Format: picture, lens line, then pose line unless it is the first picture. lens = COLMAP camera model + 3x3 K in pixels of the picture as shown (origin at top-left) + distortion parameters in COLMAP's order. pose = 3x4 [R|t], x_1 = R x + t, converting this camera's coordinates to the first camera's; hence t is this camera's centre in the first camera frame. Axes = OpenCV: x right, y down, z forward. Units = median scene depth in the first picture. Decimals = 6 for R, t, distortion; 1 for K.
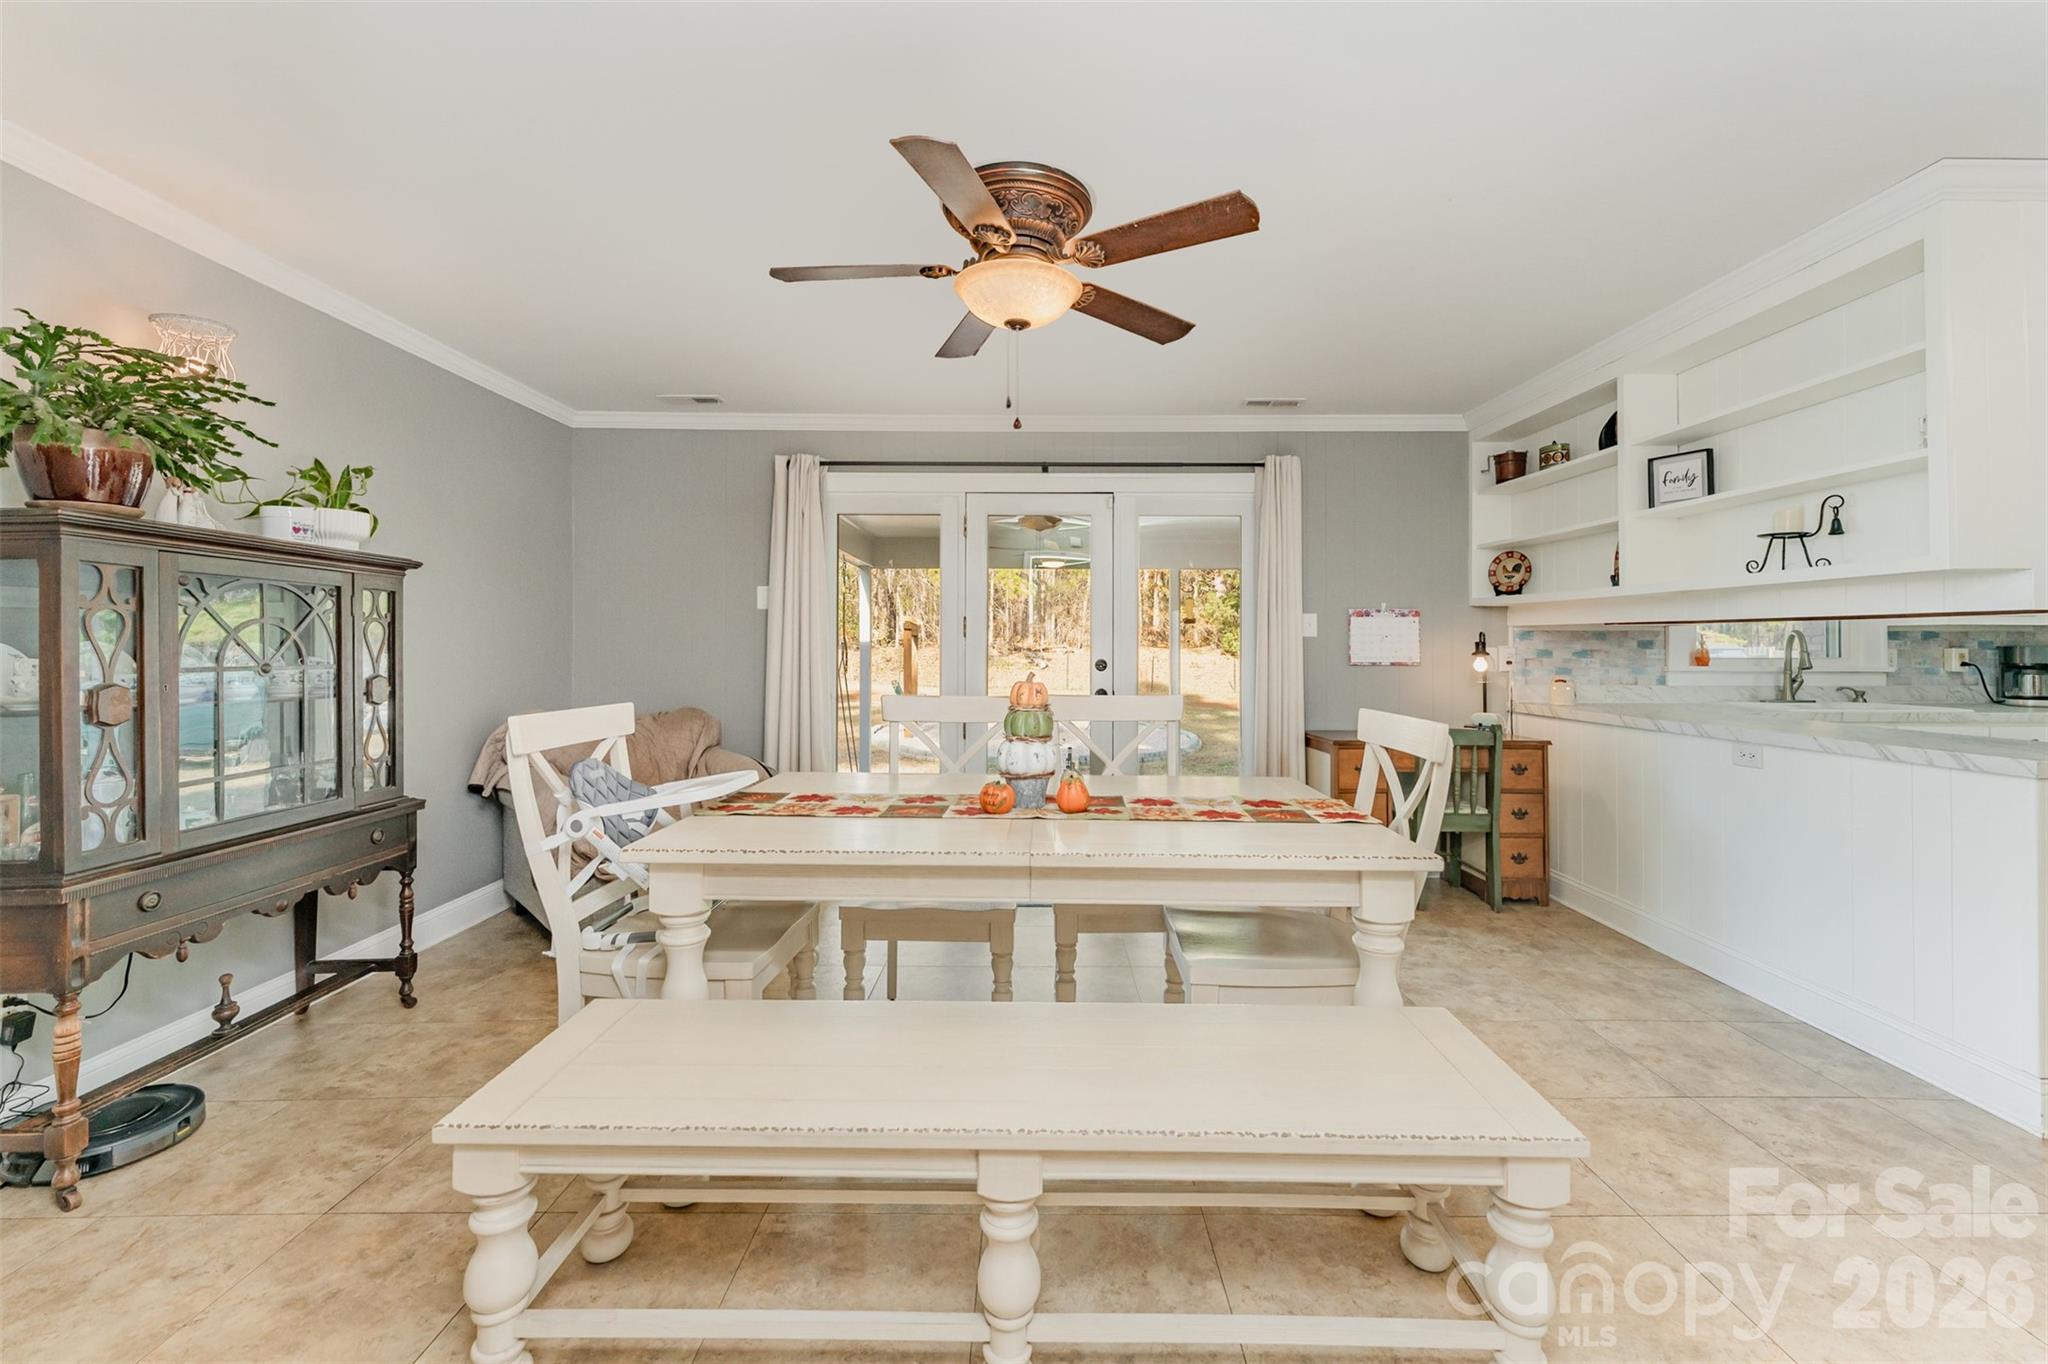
lens RADIAL K [[830.5, 0, 1038.4], [0, 830.5, 633.7], [0, 0, 1]] dist [-0.000677, 0.000072]
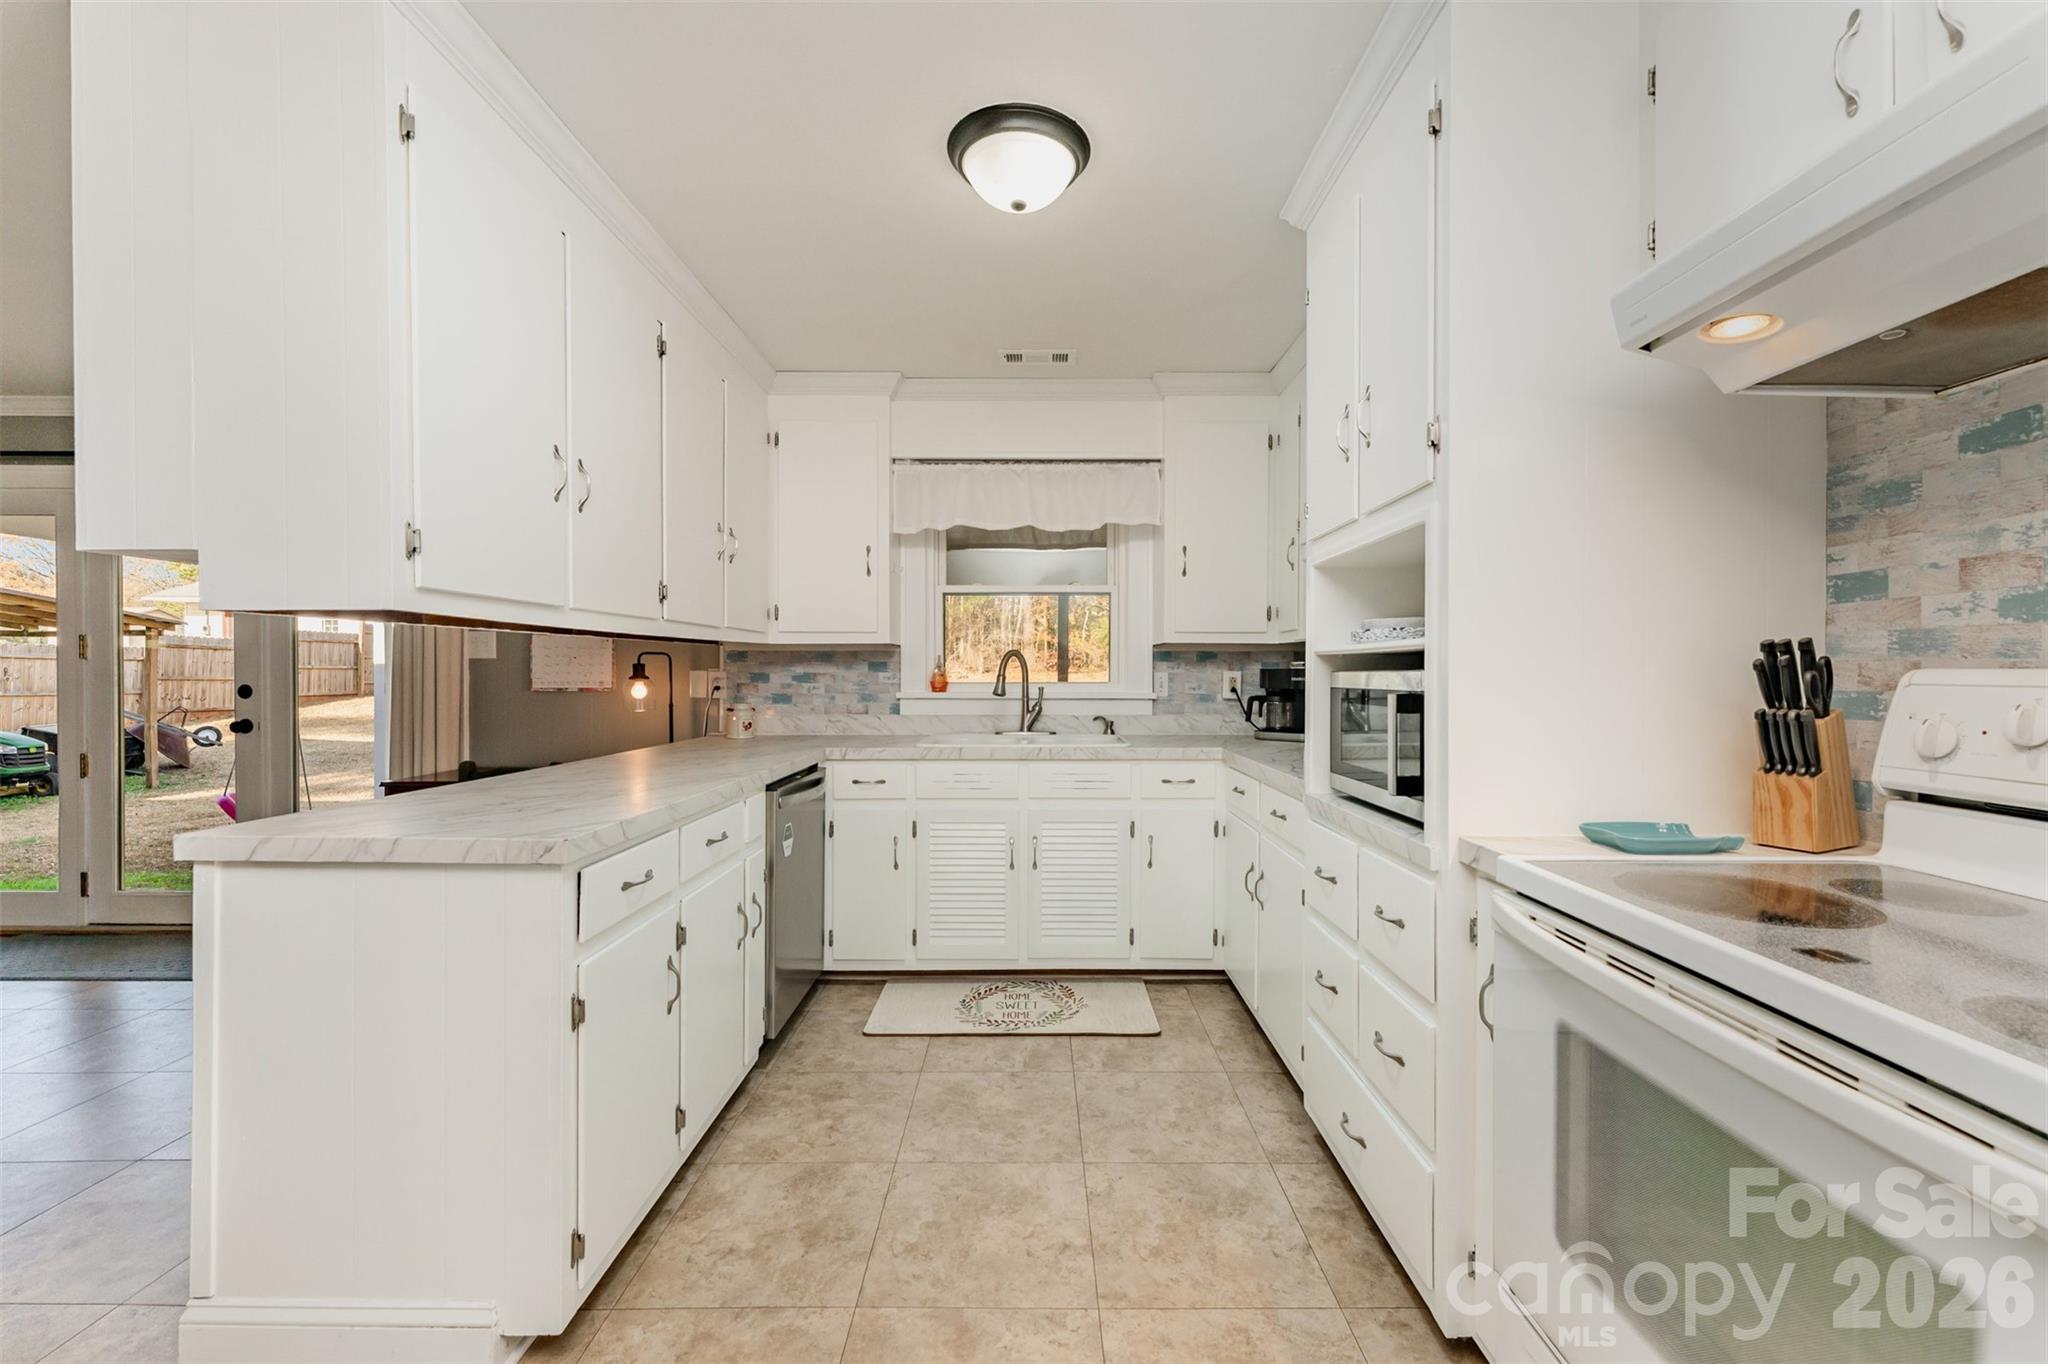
lens RADIAL K [[830.5, 0, 1030.7], [0, 830.5, 679.0], [0, 0, 1]] dist [-0.000677, 0.000072]
pose [[0.999984, -0.001810, 0.005352, 0.918417], [0.001688, 0.999743, 0.022621, 0.006598], [-0.005391, -0.022612, 0.999730, 0.150331]]
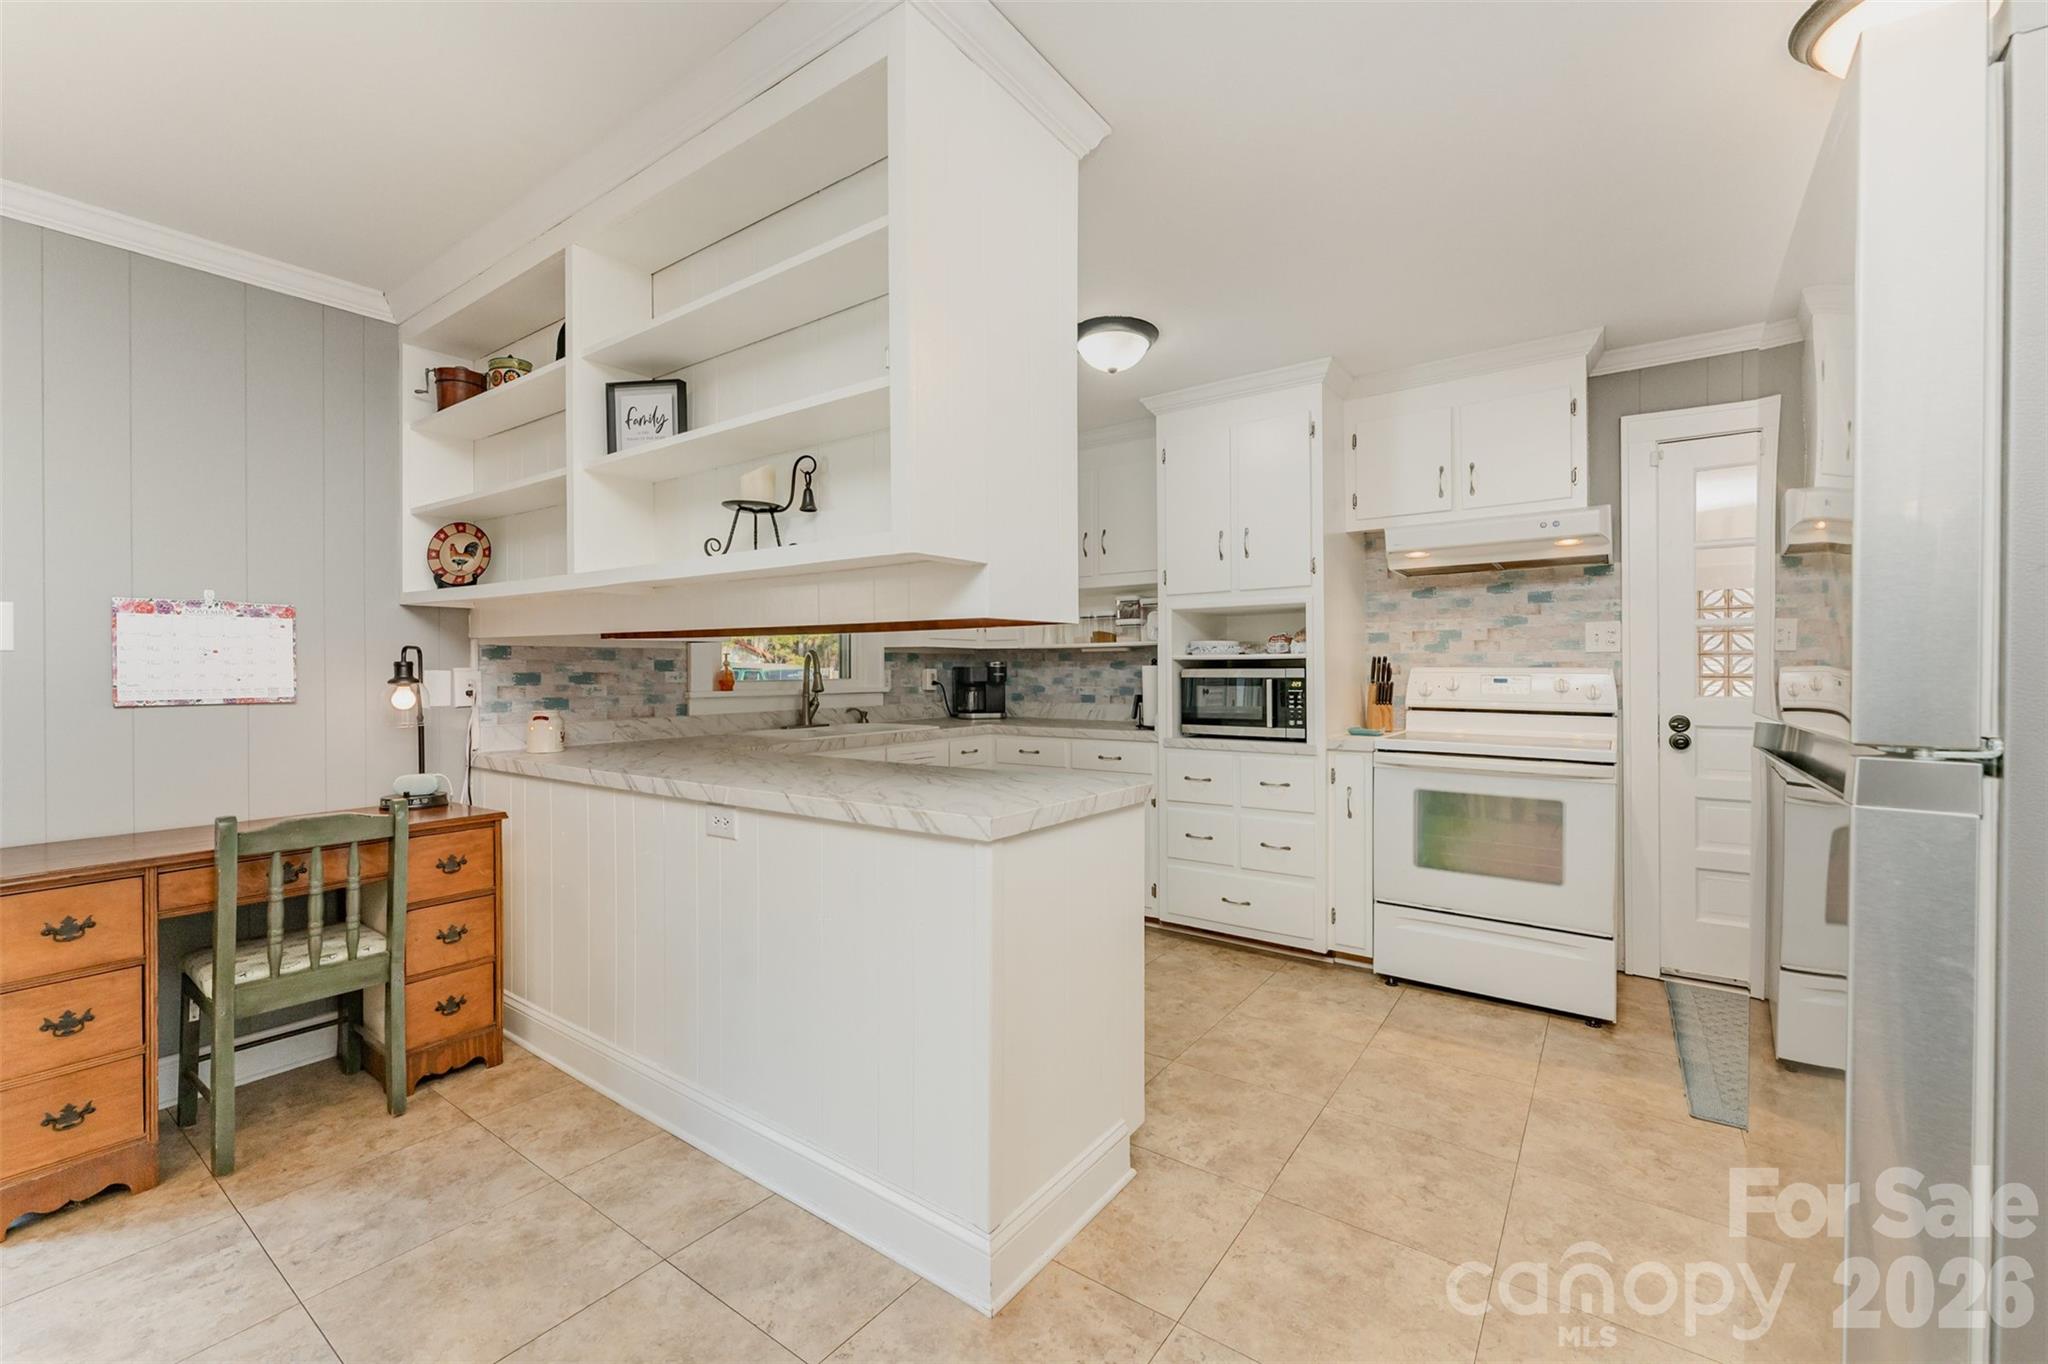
lens RADIAL K [[830.5, 0, 1042.4], [0, 830.5, 671.6], [0, 0, 1]] dist [-0.000677, 0.000072]
pose [[0.570695, -0.007239, 0.821130, 0.293447], [-0.006959, 0.999883, 0.013652, 0.005490], [-0.821132, -0.013505, 0.570578, 0.253904]]
